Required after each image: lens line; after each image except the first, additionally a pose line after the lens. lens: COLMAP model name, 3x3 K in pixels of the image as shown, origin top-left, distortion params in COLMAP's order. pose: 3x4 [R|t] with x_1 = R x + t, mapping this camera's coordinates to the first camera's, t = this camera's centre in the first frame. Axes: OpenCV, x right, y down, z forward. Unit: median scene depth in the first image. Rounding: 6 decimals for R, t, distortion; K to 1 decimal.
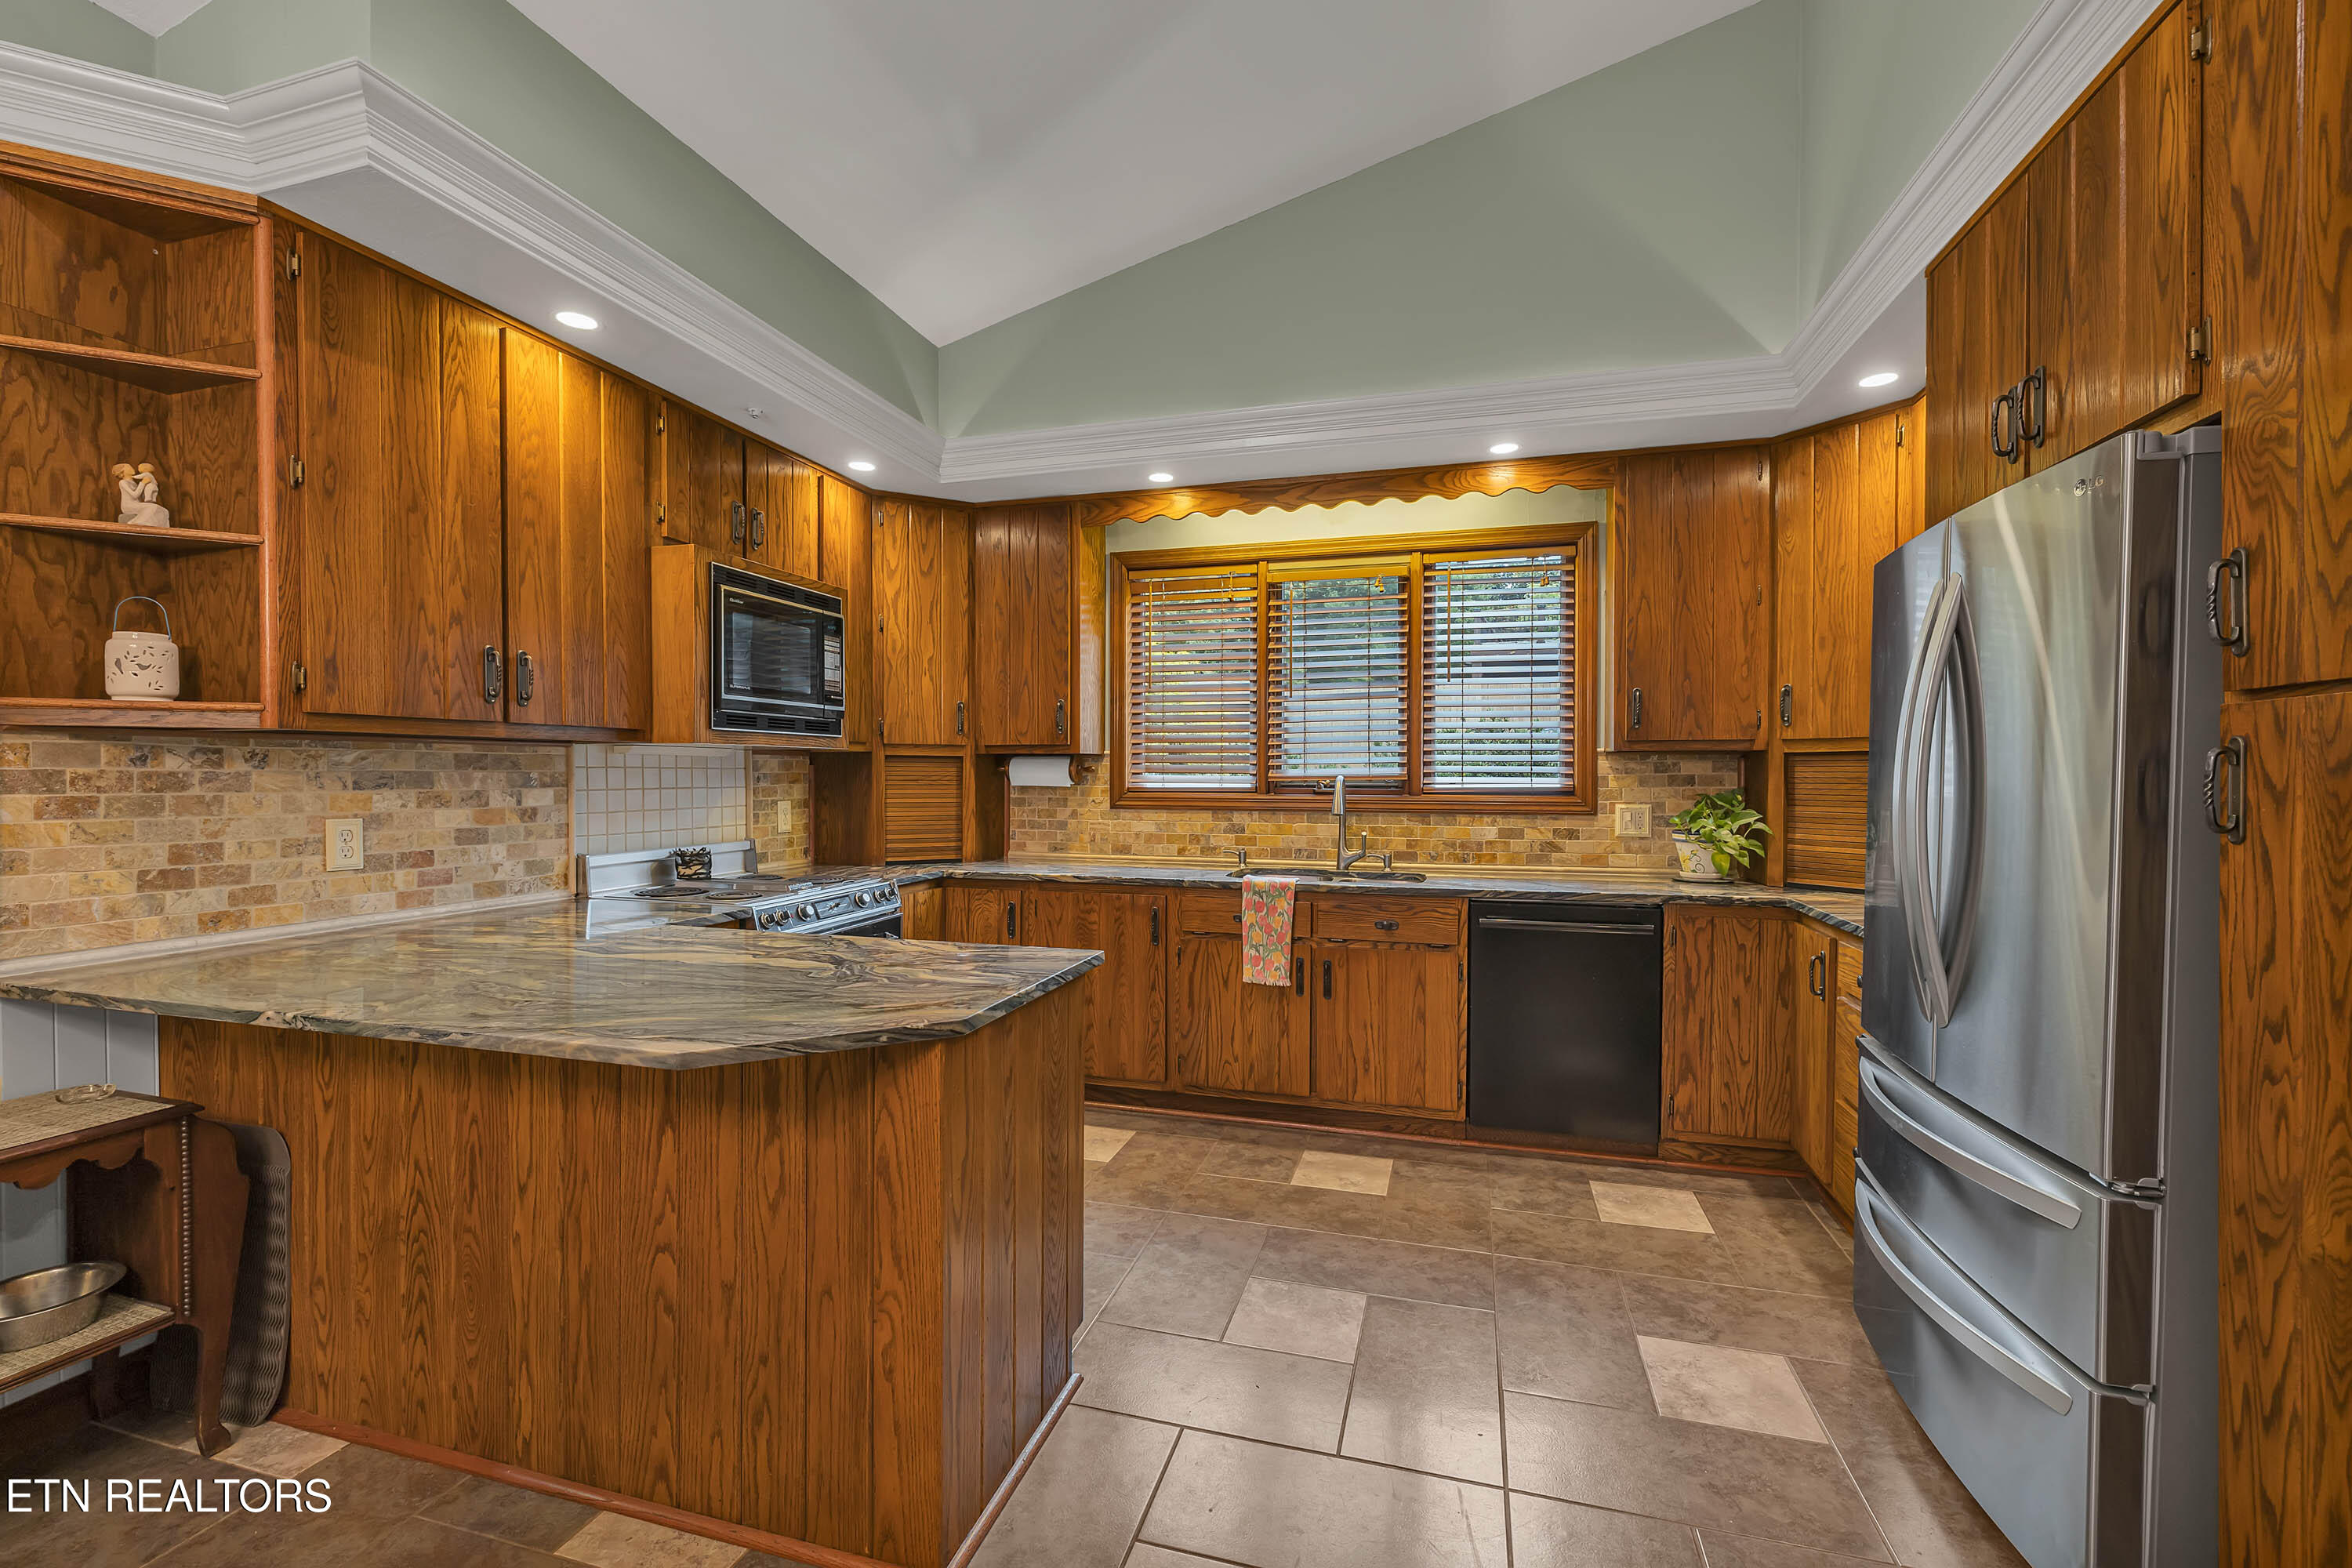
lens RADIAL K [[989.0, 0, 1171.6], [0, 989.0, 783.2], [0, 0, 1]] dist [0.000735, -0.000122]
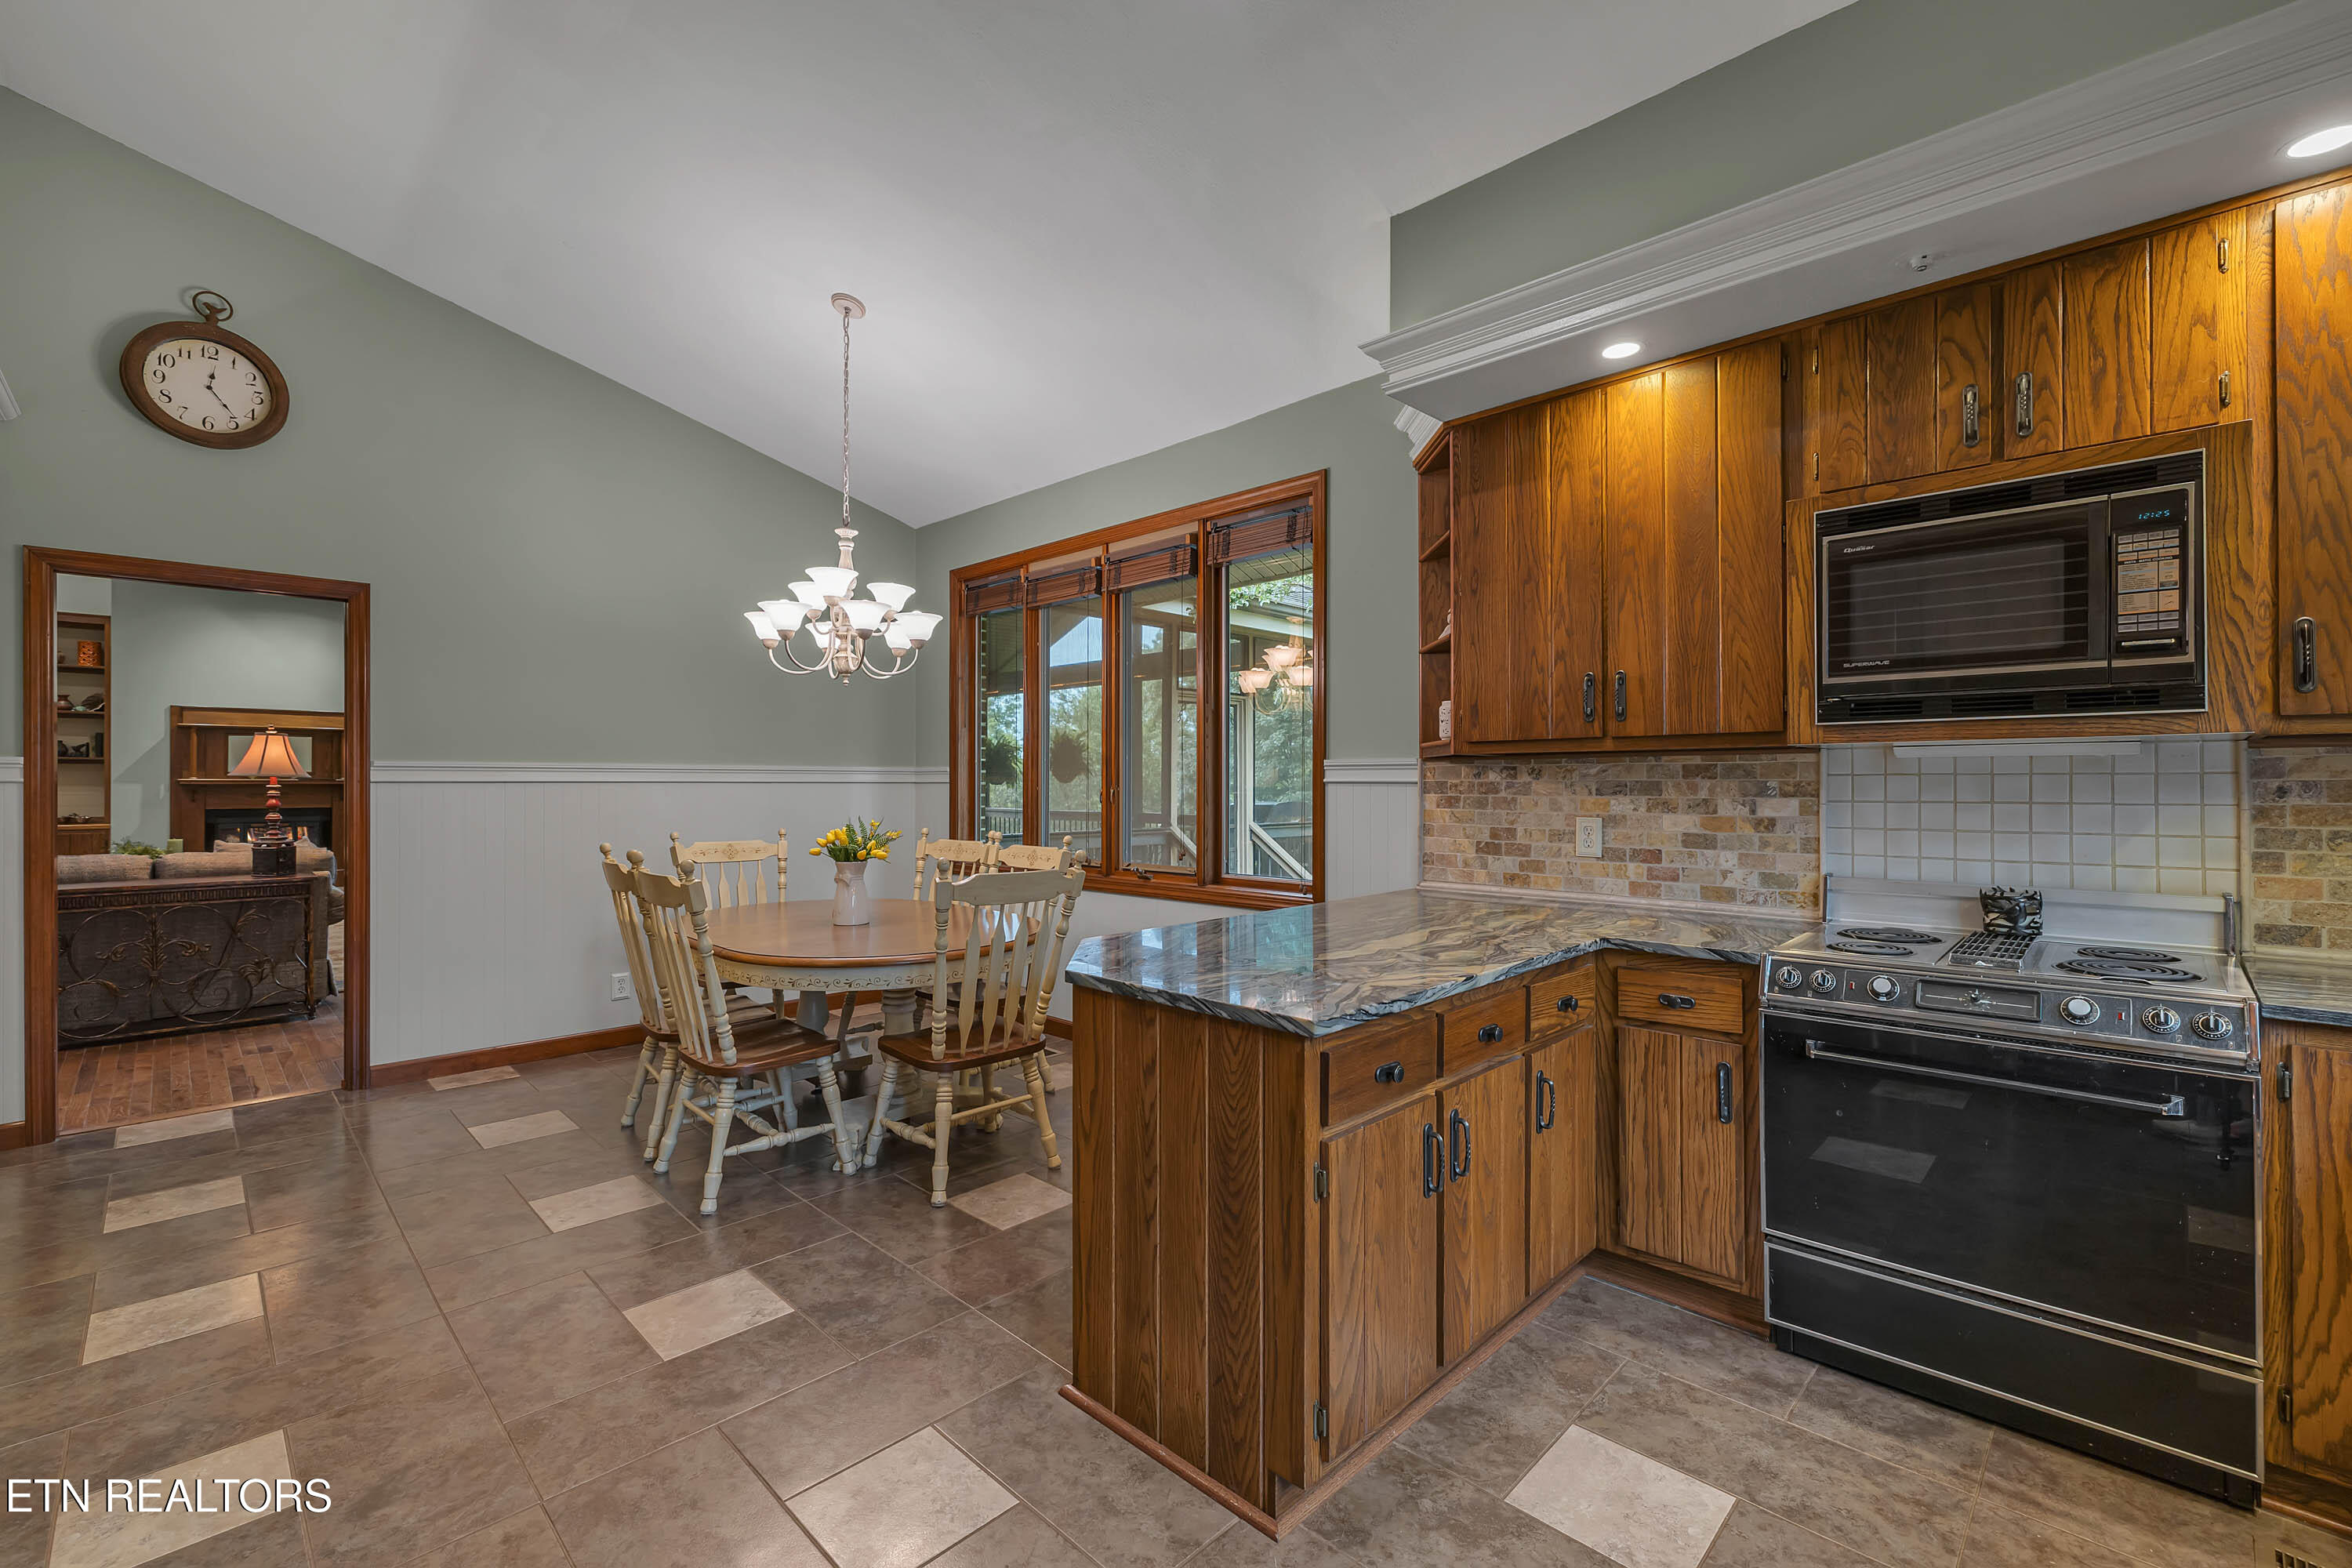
lens RADIAL K [[1000.8, 0, 1176.1], [0, 1000.8, 781.7], [0, 0, 1]] dist [-0.002105, -0.000294]
pose [[-0.472755, -0.006248, -0.881172, 0.434719], [-0.010638, 0.999942, -0.001383, -0.002656], [0.881129, 0.008720, -0.472795, 0.852120]]
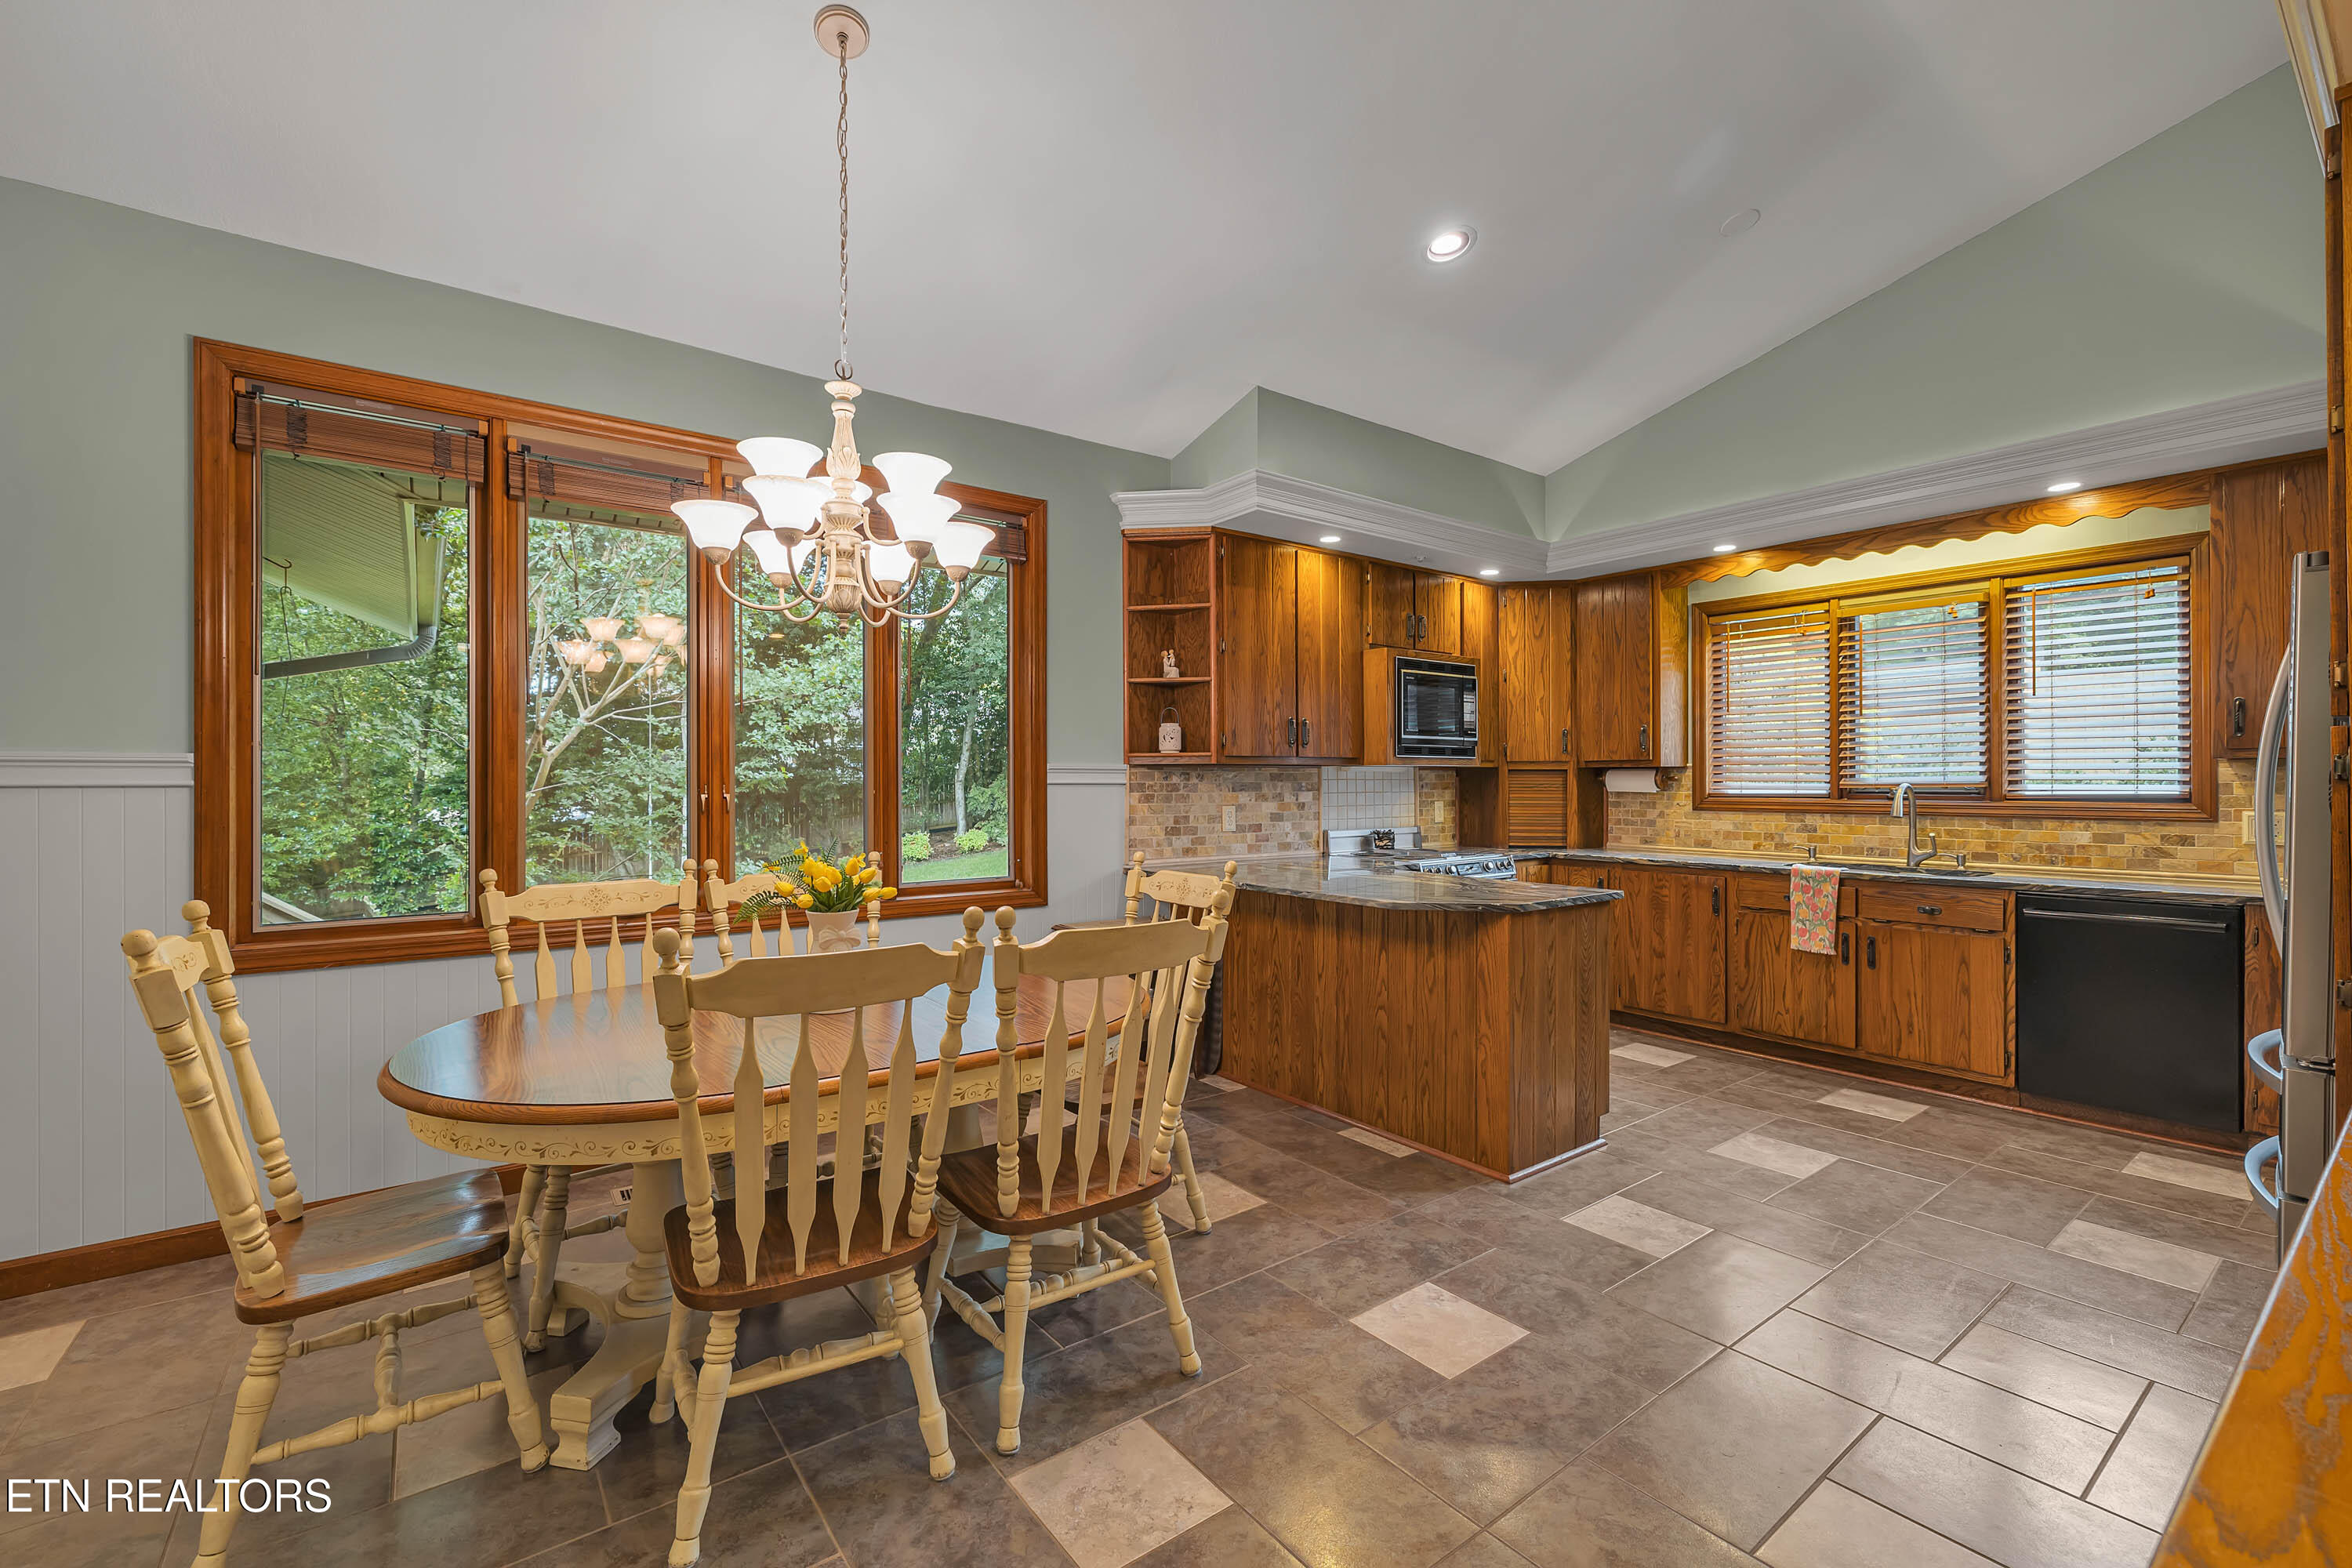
lens RADIAL K [[1000.8, 0, 1176.1], [0, 1000.8, 781.7], [0, 0, 1]] dist [-0.002105, -0.000294]
pose [[0.805077, -0.003159, -0.593161, 0.218395], [-0.002292, 0.999962, -0.008437, 0.002658], [0.593165, 0.008152, 0.805039, -0.533039]]
